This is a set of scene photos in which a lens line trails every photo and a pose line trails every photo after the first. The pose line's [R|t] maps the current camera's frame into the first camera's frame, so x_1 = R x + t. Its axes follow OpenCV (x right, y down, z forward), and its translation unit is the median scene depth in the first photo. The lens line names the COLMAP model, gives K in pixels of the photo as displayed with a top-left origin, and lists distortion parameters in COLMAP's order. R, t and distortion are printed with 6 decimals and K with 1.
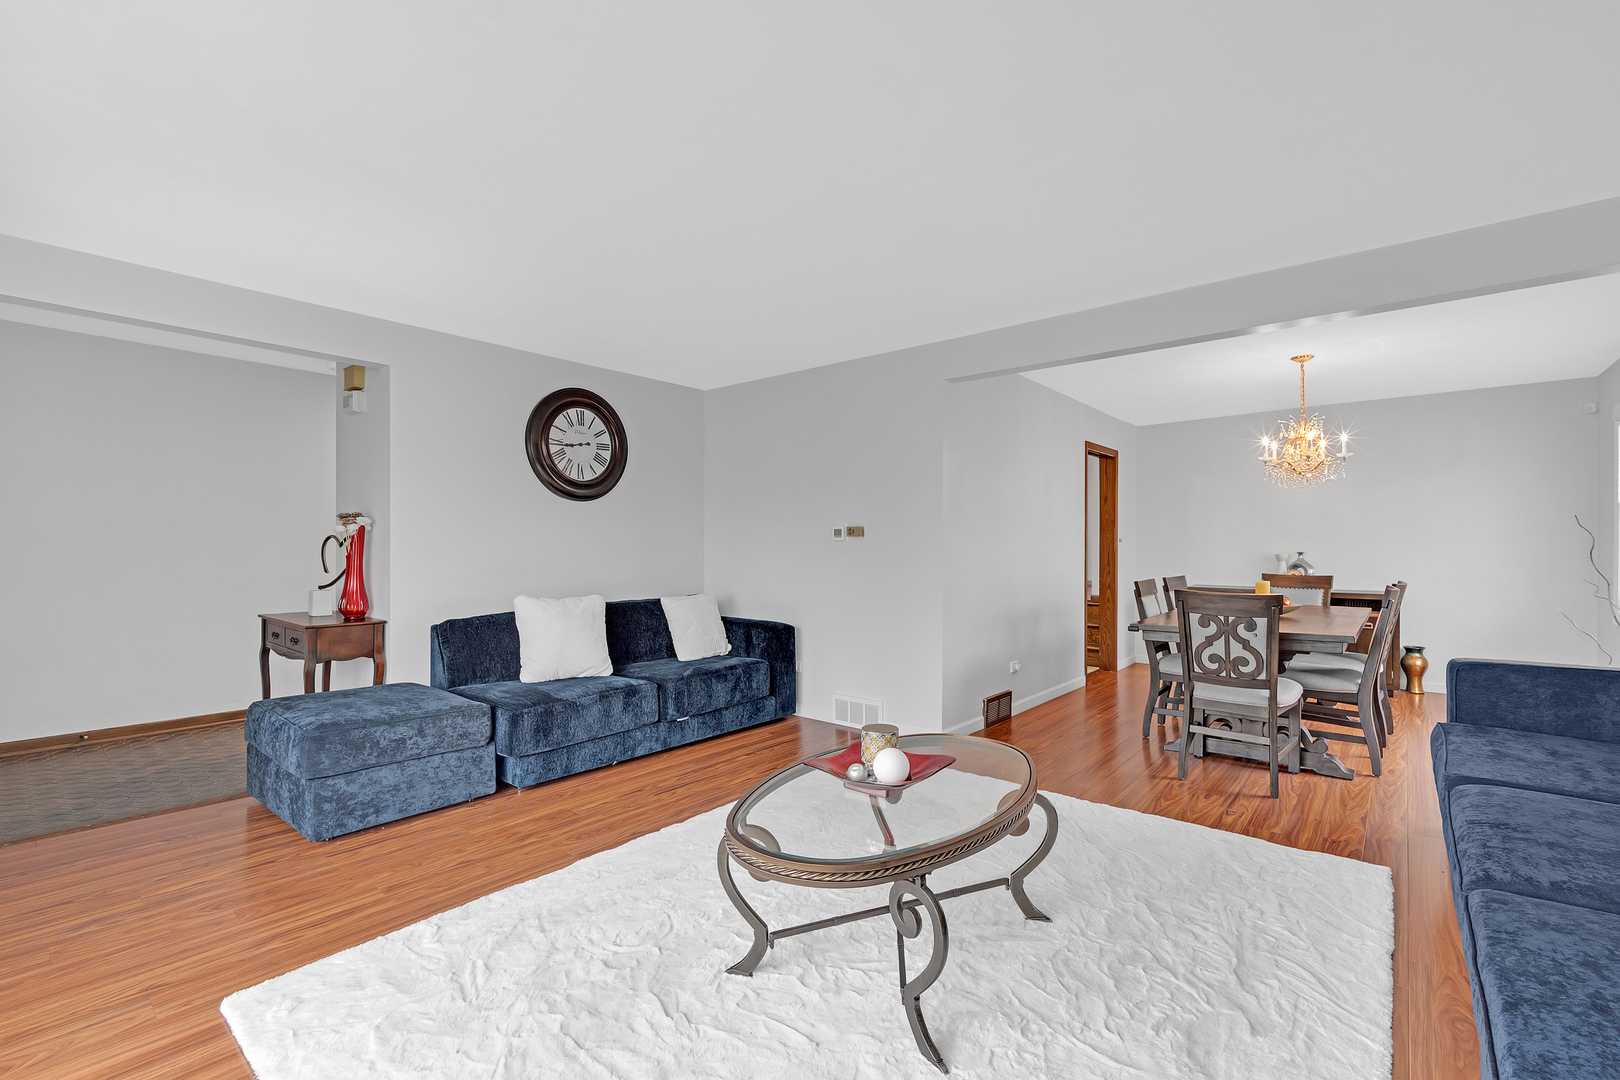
lens RADIAL K [[709.9, 0, 811.2], [0, 709.9, 542.1], [0, 0, 1]] dist [0.001974, 0.000015]
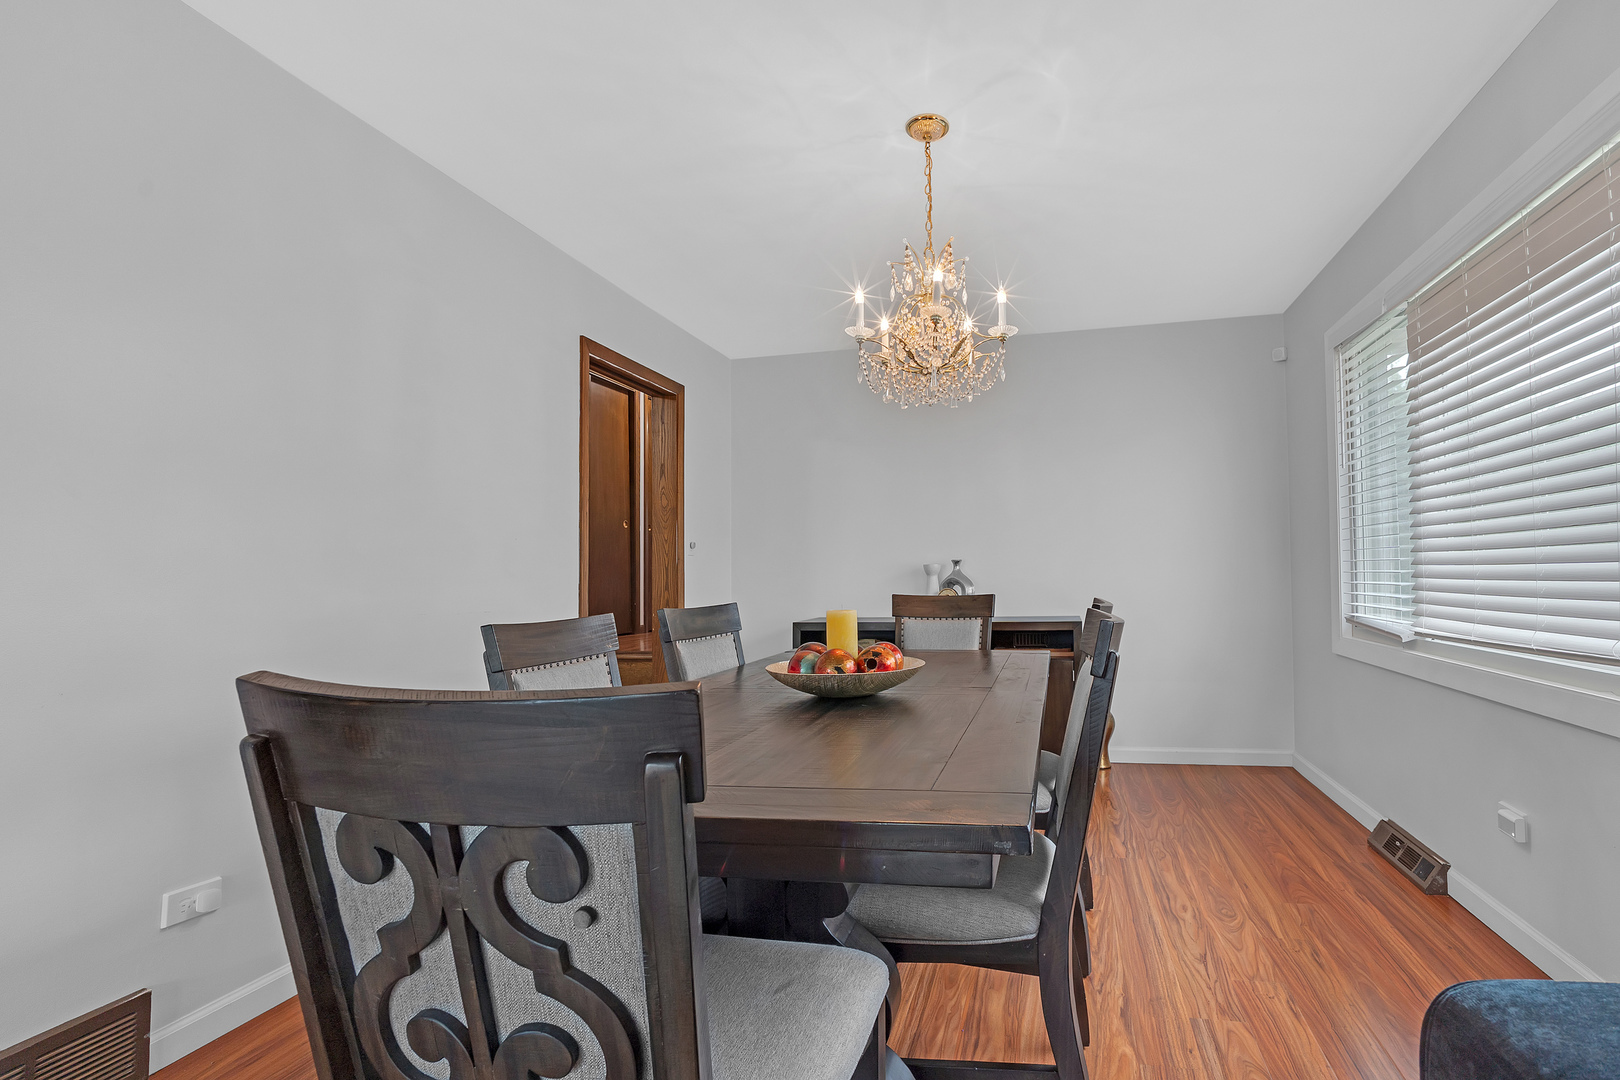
lens RADIAL K [[1209.7, 0, 809.4], [0, 1209.7, 543.2], [0, 0, 1]] dist [-0.007715, -0.001037]
pose [[0.888151, -0.015143, 0.459302, 0.175304], [0.021714, 0.999723, -0.009028, 0.013847], [-0.459038, 0.017992, 0.888234, 0.230669]]
